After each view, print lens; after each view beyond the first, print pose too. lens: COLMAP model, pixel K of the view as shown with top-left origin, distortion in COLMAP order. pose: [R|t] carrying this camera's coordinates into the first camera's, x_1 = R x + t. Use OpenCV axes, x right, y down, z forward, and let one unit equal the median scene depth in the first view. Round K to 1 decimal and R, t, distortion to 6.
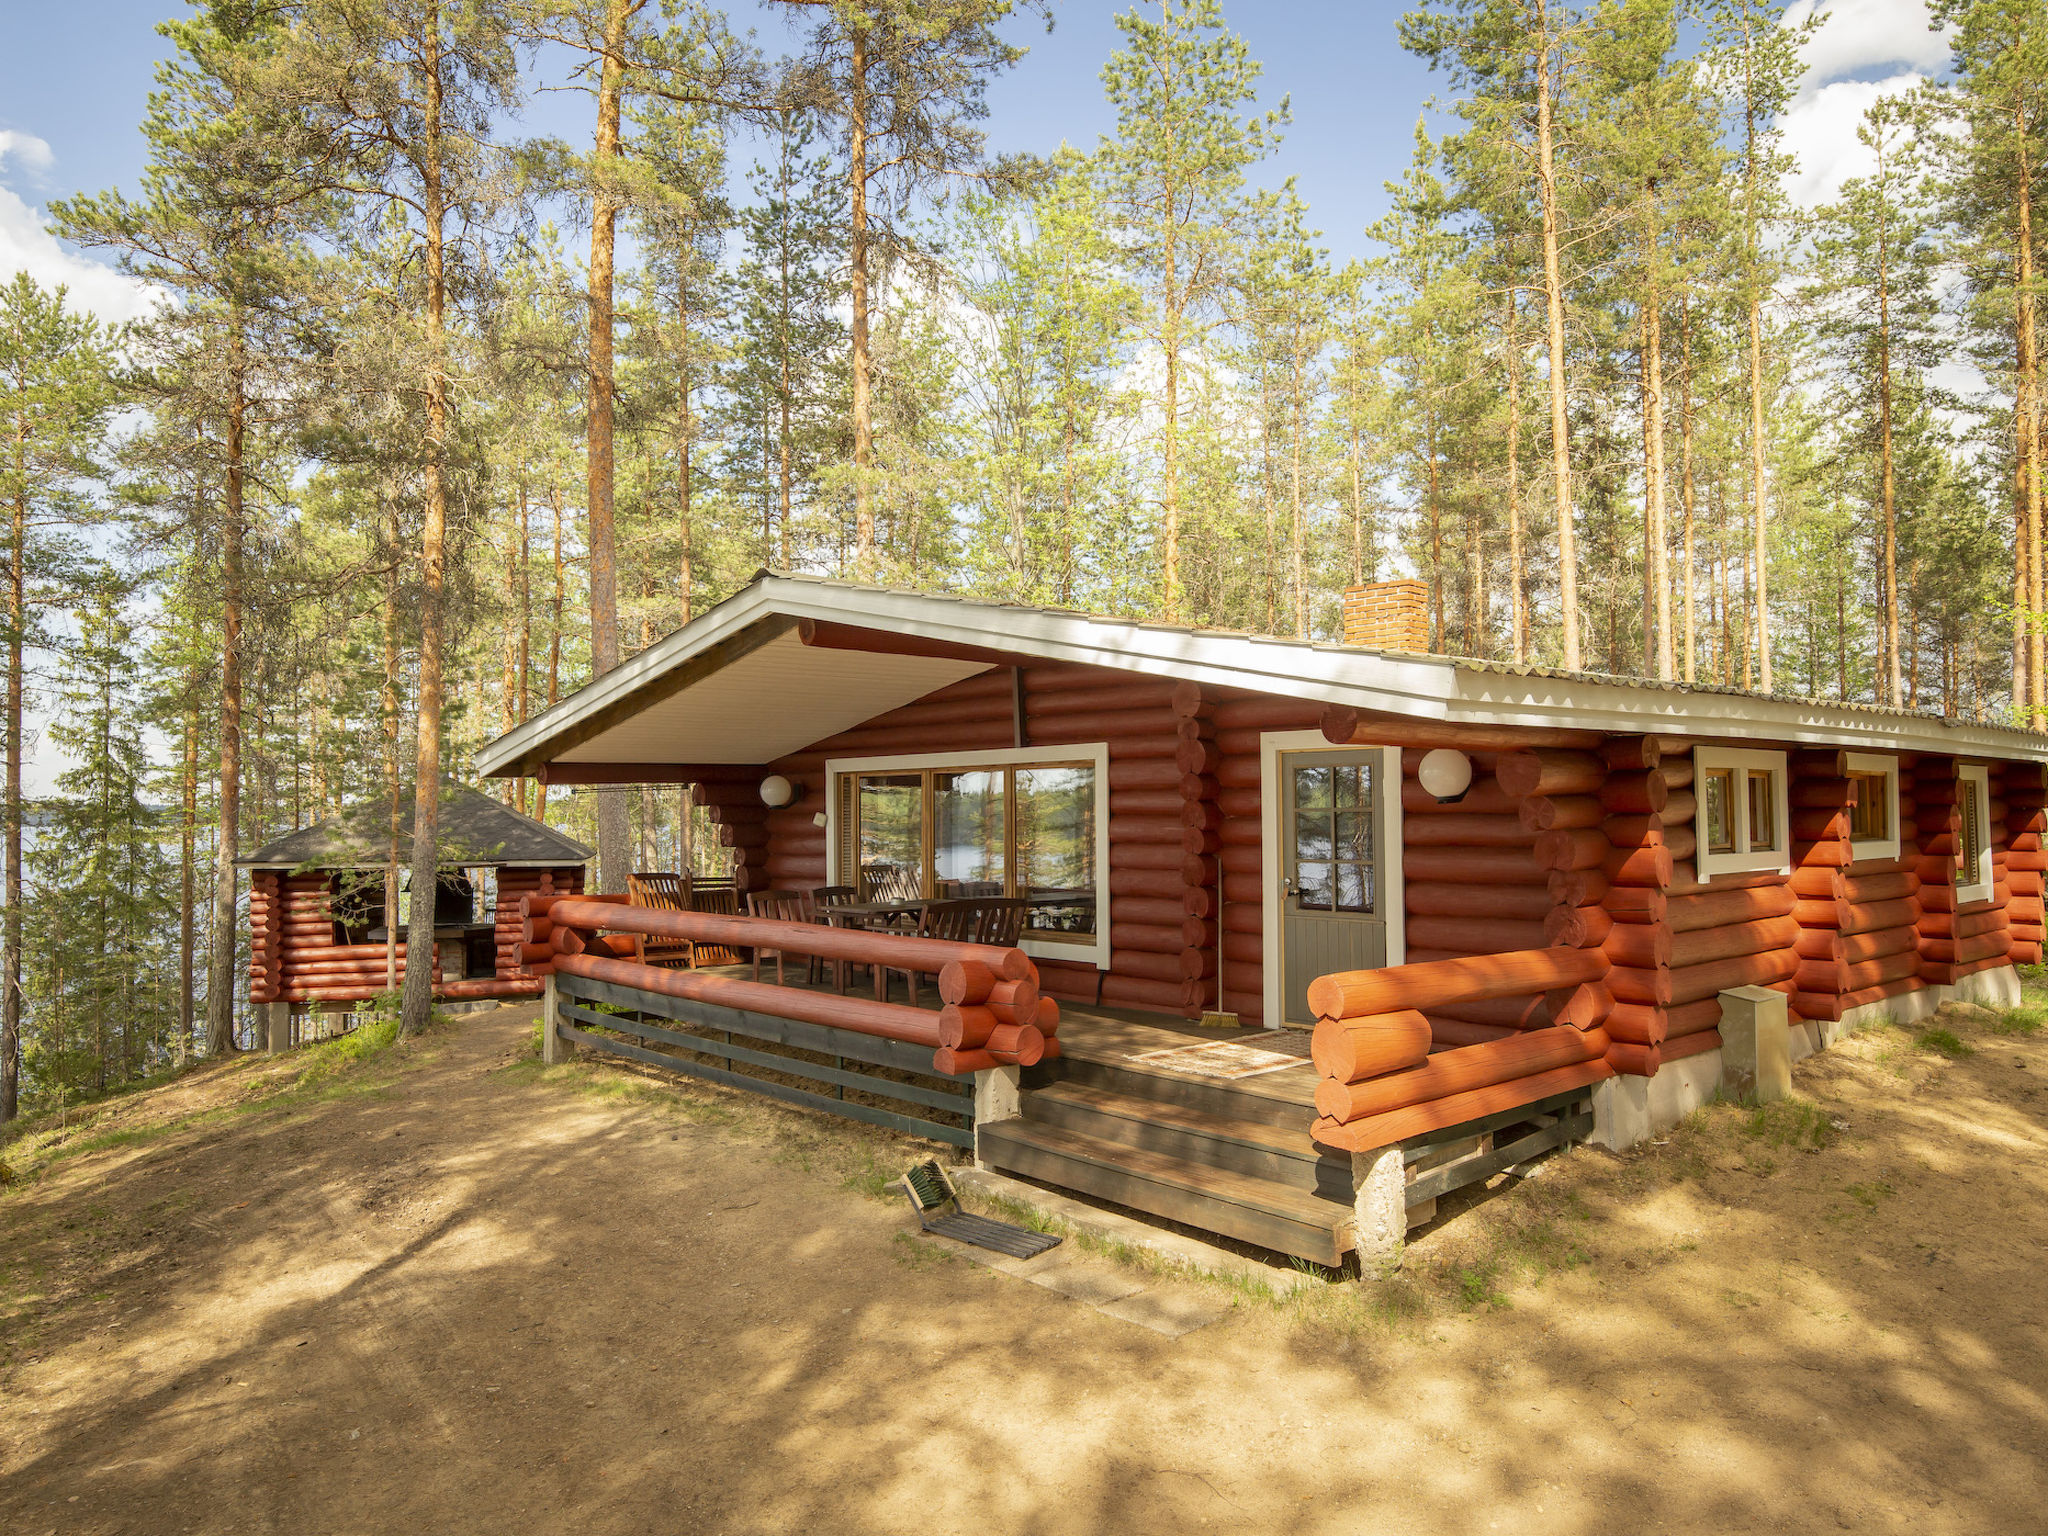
lens RADIAL K [[1396.2, 0, 1028.9], [0, 1396.2, 763.2], [0, 0, 1]] dist [-0.002828, -0.001566]
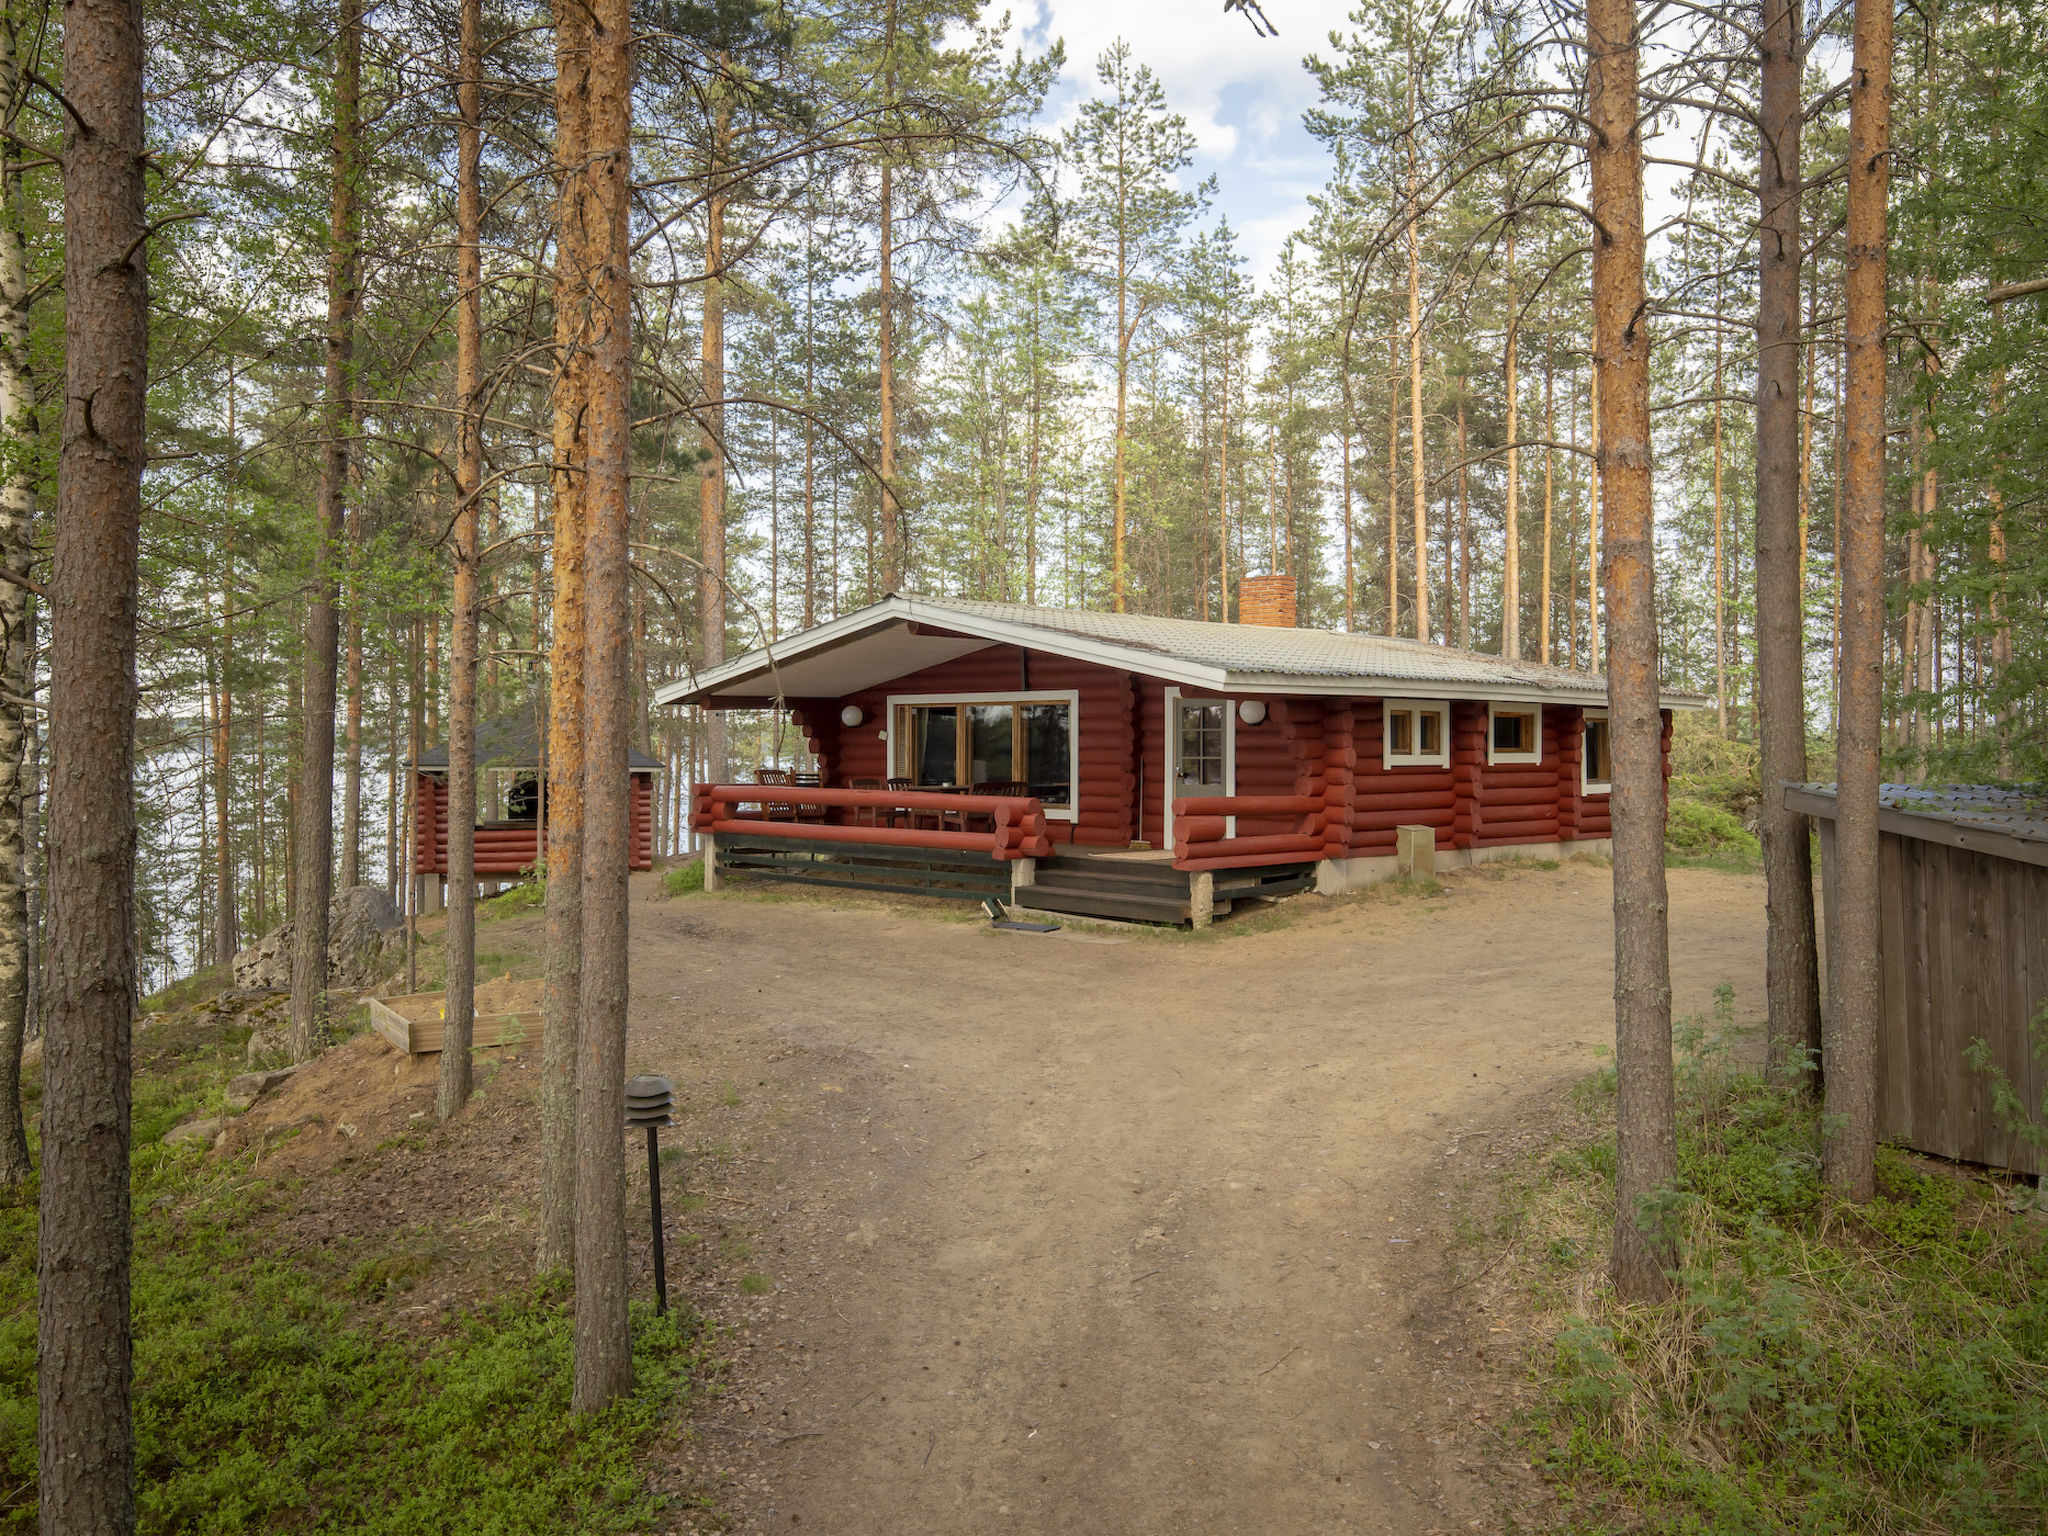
lens RADIAL K [[1448.9, 0, 1020.0], [0, 1448.9, 759.2], [0, 0, 1]] dist [0.003795, 0.000558]
pose [[0.999392, 0.009324, 0.033599, -0.090337], [-0.010953, 0.998757, 0.048619, -0.019074], [-0.033104, -0.048957, 0.998252, -0.942359]]
